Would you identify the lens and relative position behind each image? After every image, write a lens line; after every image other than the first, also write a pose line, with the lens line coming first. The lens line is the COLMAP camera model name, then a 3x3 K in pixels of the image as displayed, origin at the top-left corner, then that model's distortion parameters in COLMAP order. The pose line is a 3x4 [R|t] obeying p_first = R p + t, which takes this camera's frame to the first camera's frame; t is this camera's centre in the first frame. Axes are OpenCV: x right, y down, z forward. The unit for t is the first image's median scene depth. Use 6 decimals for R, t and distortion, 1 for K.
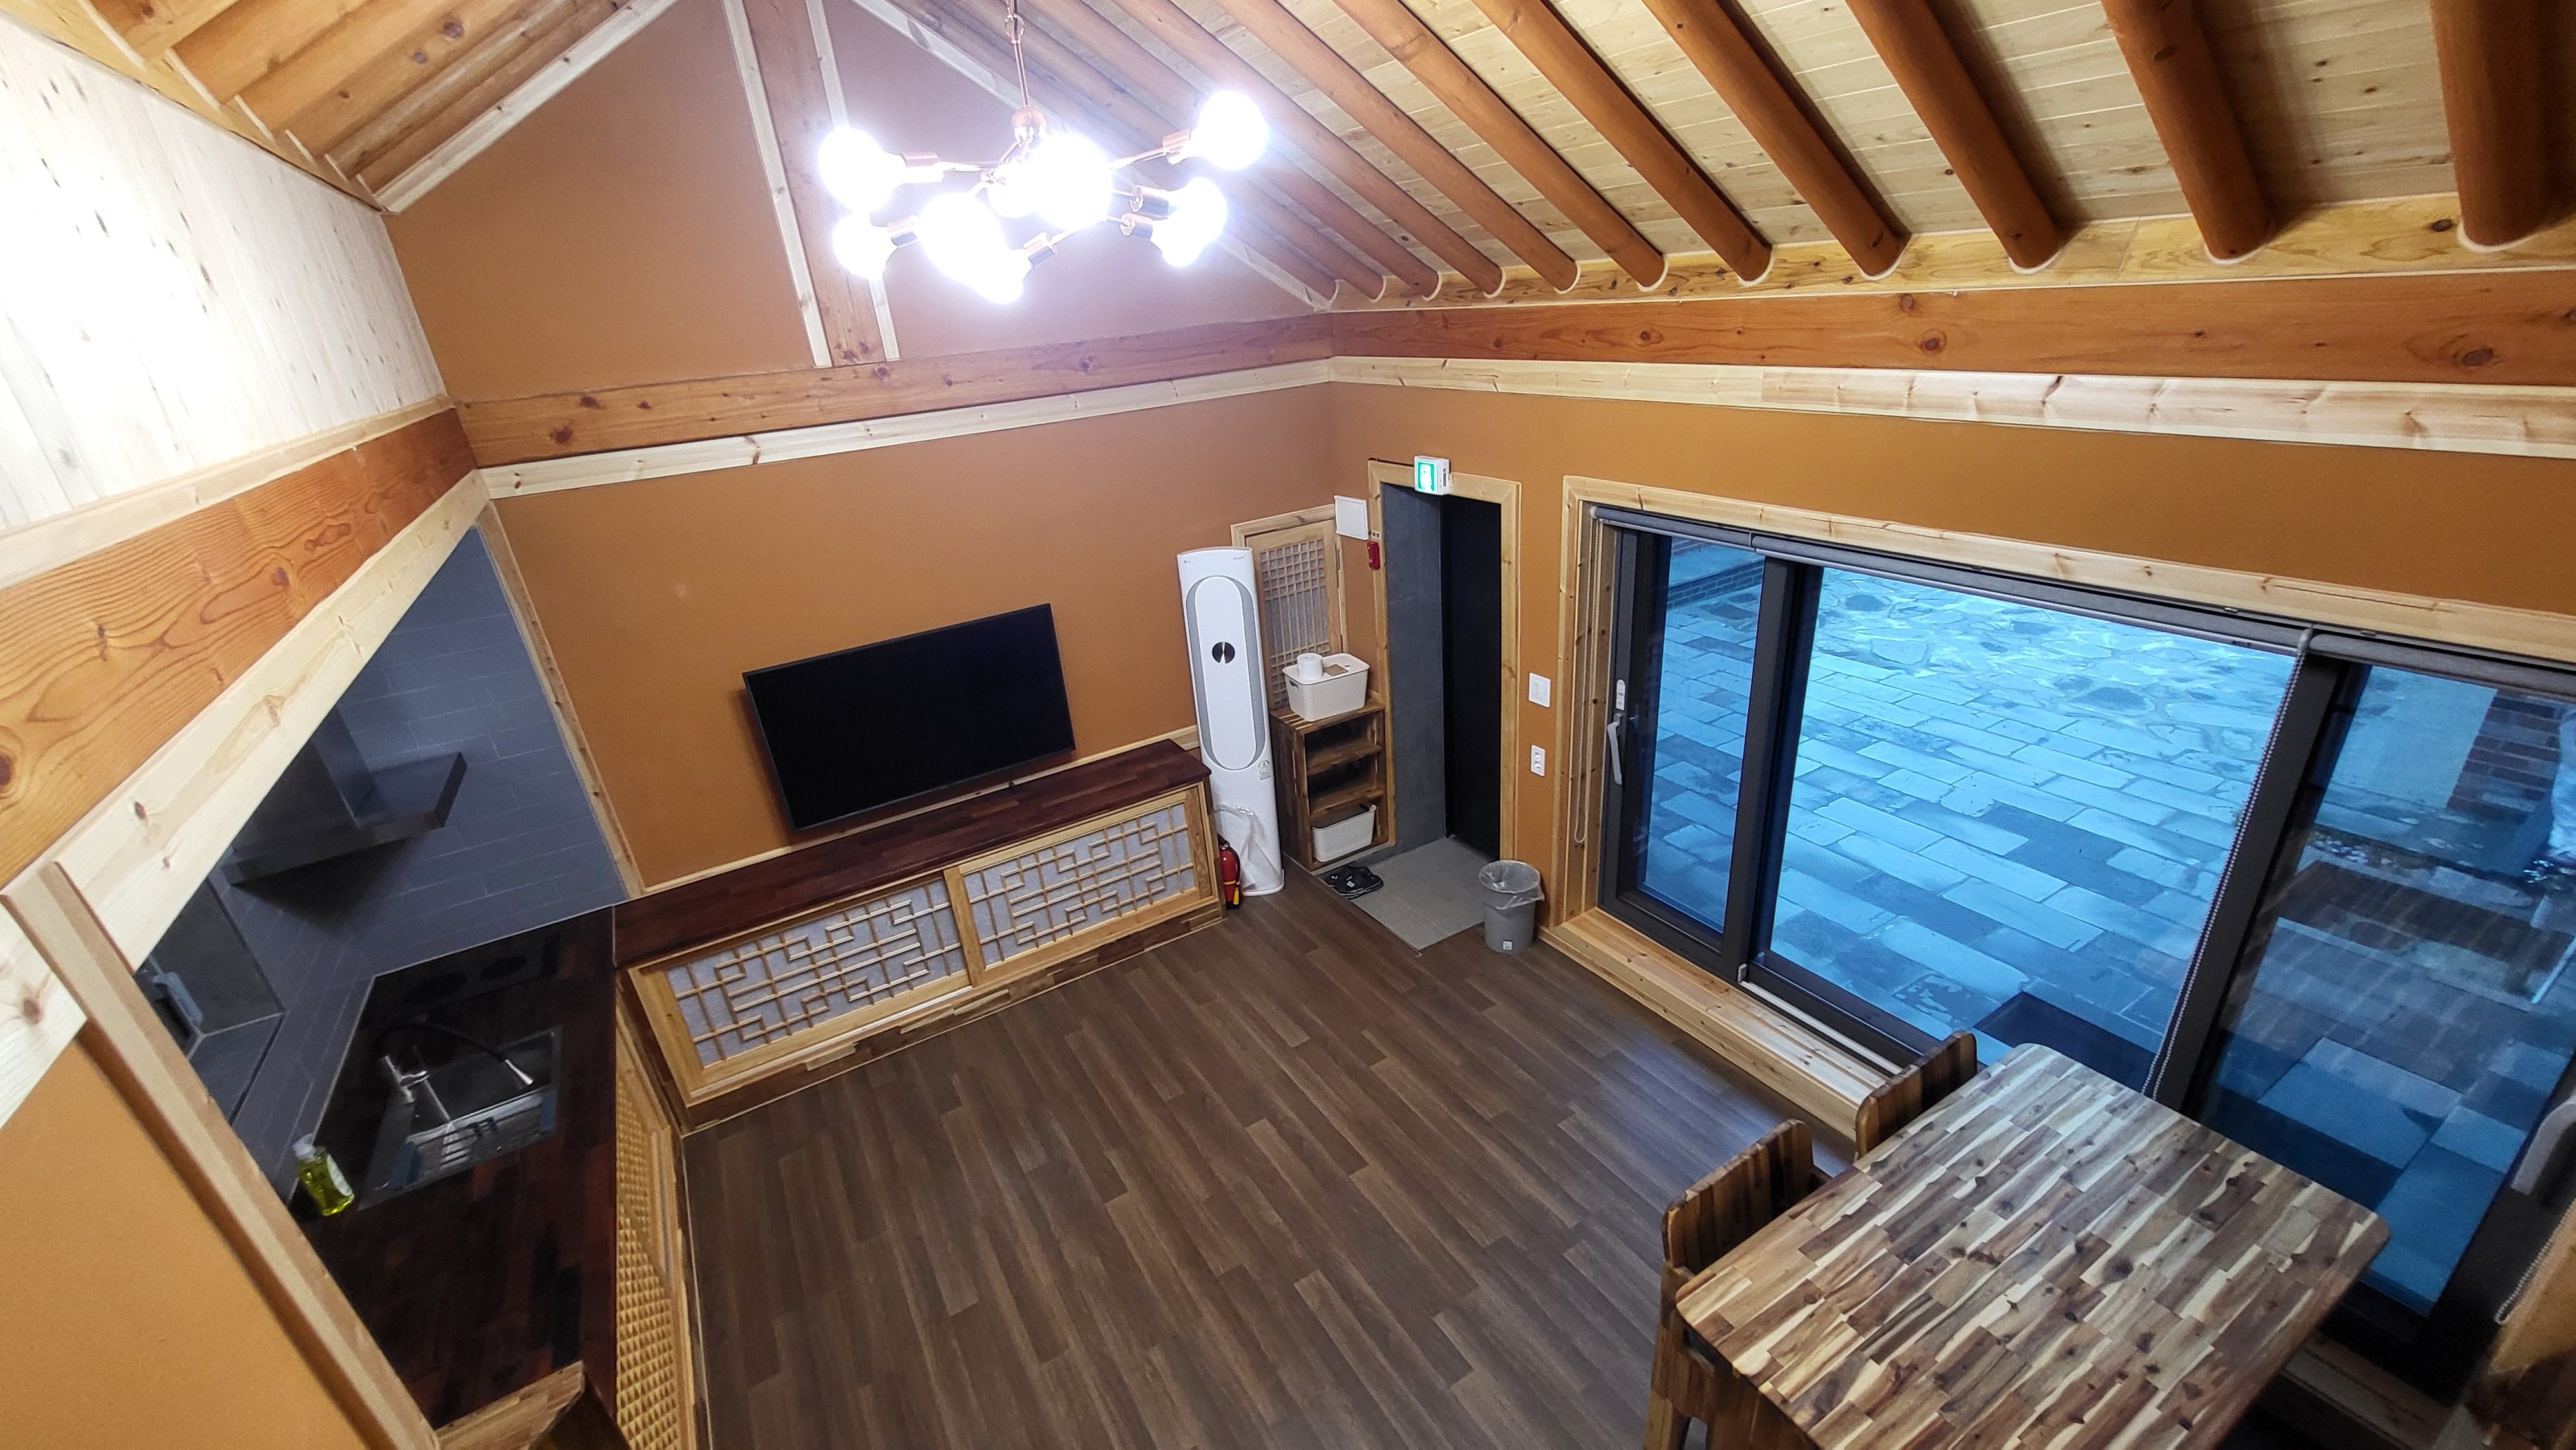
lens RADIAL K [[1022.2, 0, 1288.3], [0, 1022.2, 732.9], [0, 0, 1]] dist [0.003202, -0.000130]
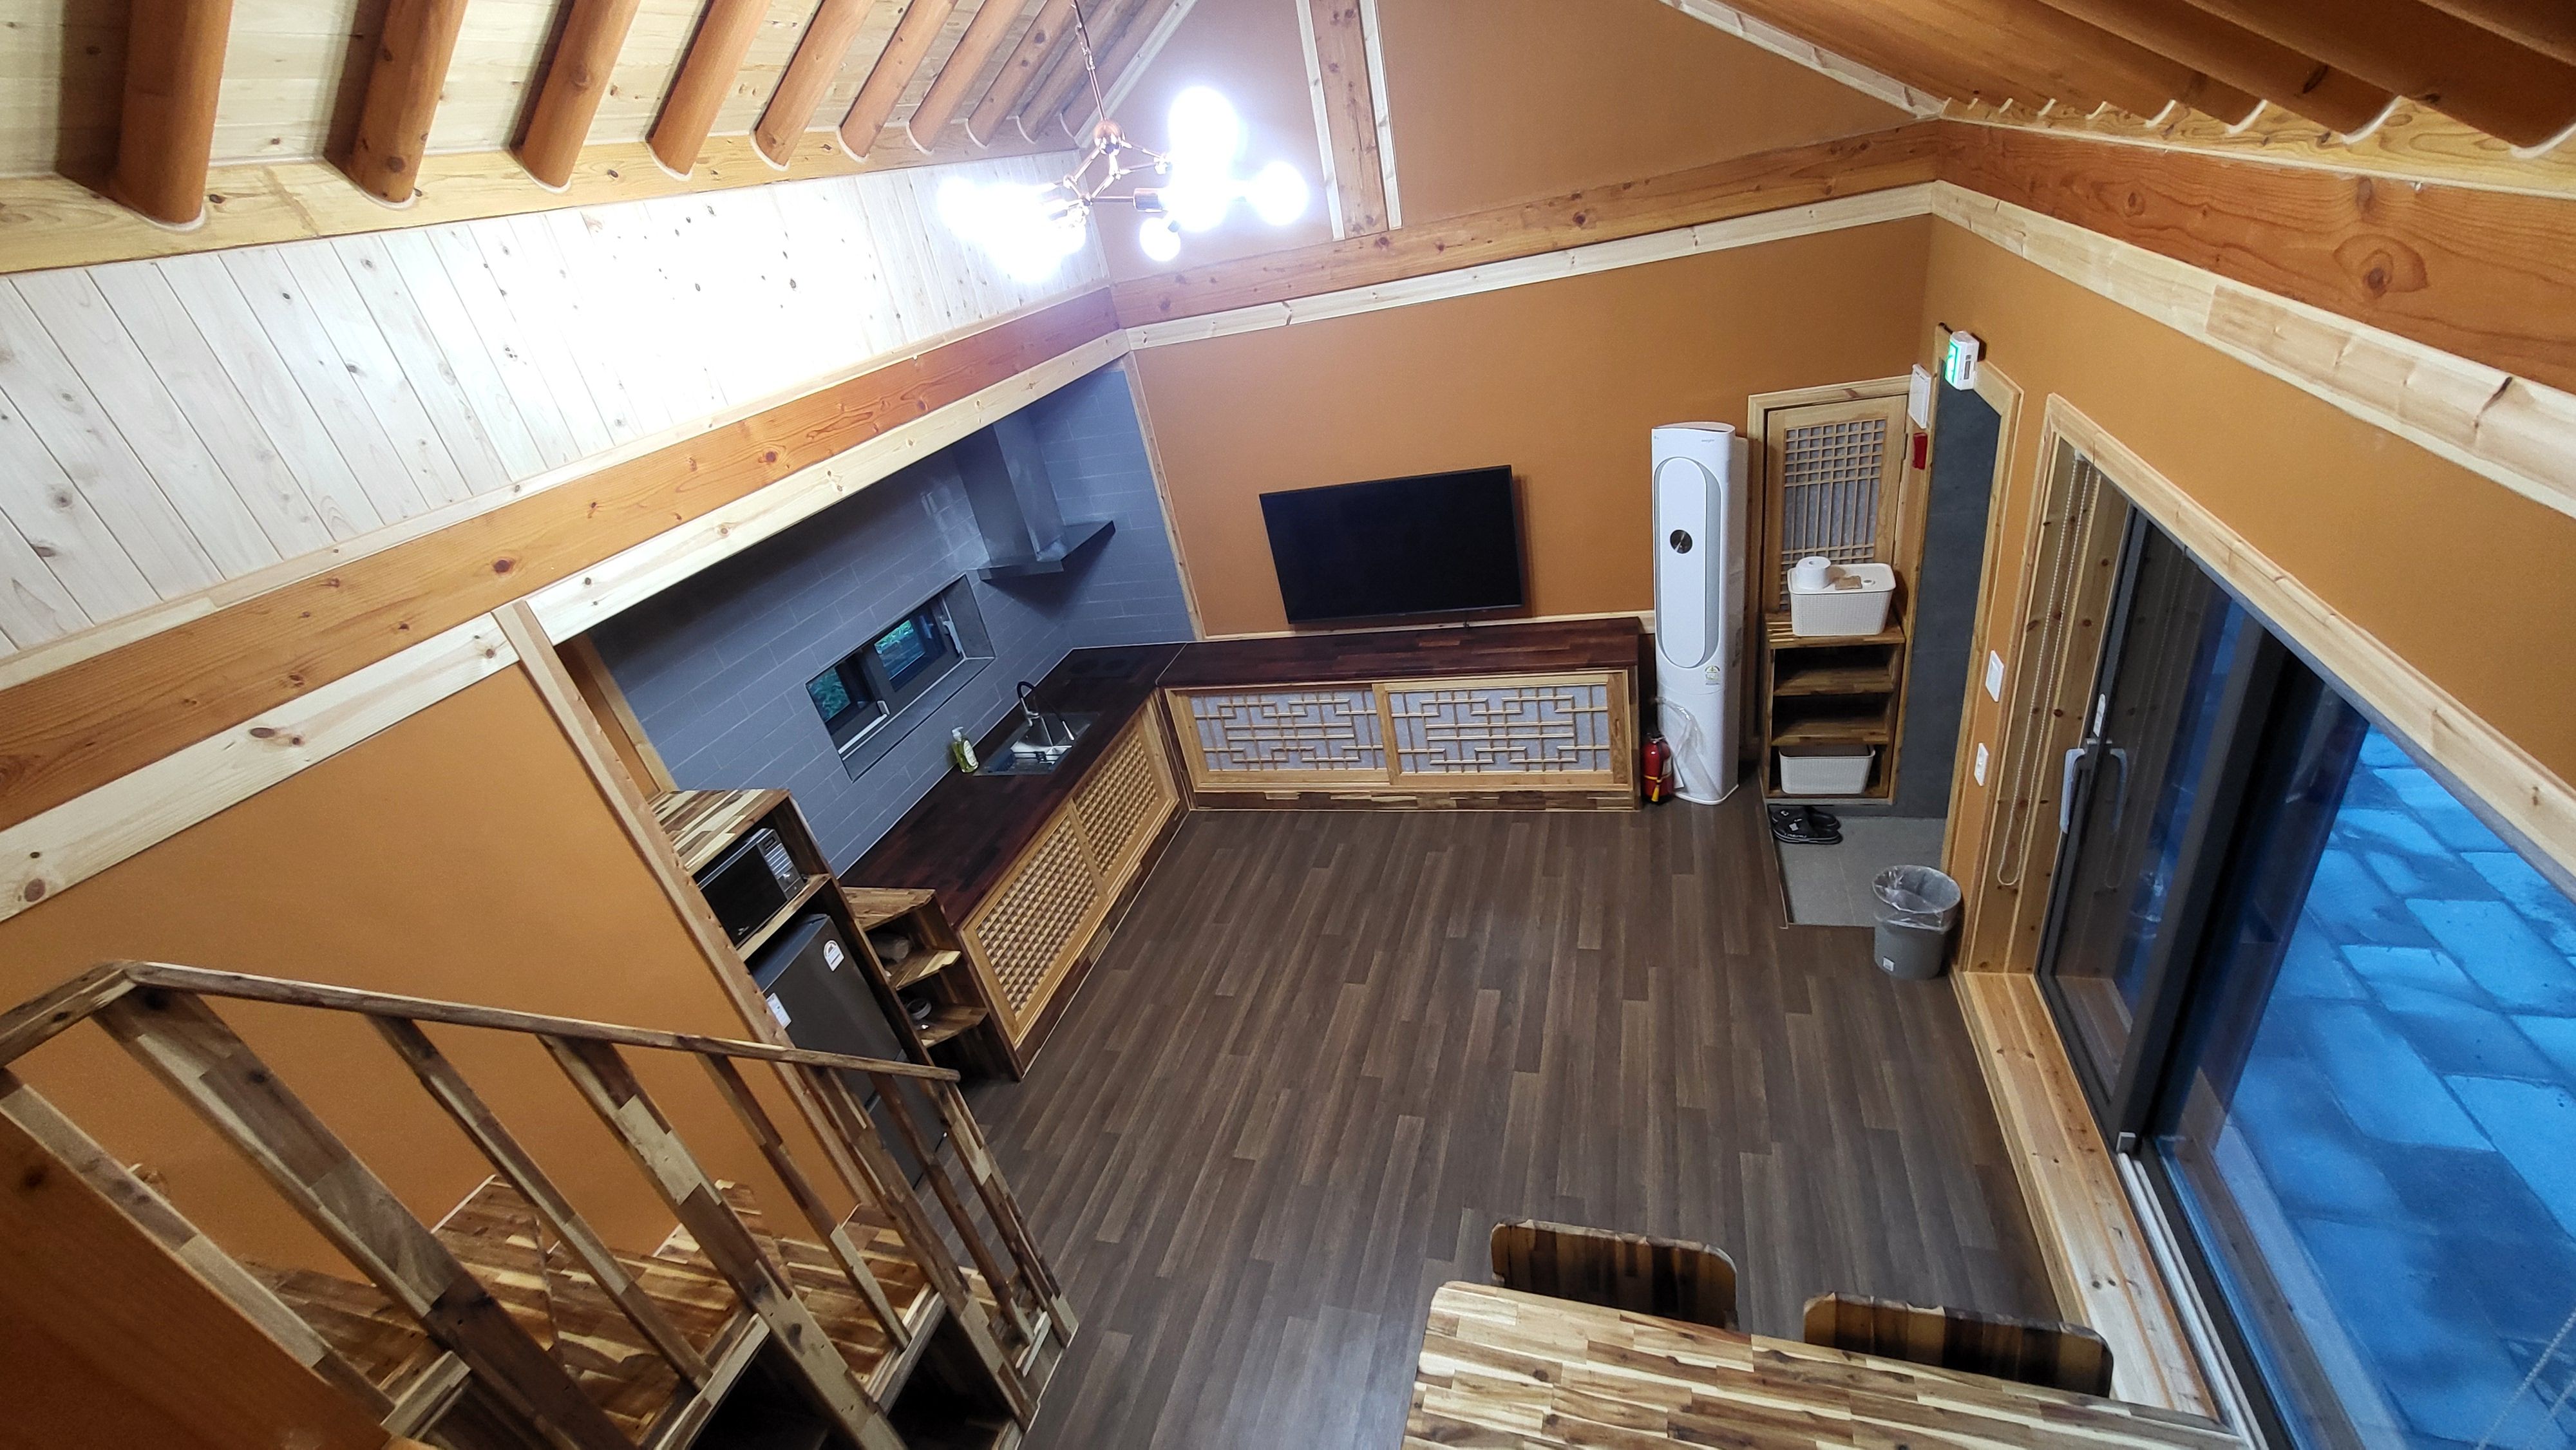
lens RADIAL K [[1022.2, 0, 1296.6], [0, 1022.2, 729.0], [0, 0, 1]] dist [0.003202, -0.000130]
pose [[0.669511, 0.311438, -0.674360, 0.417573], [-0.165291, 0.947561, 0.273507, -0.124737], [0.724178, -0.071650, 0.685880, 0.114207]]
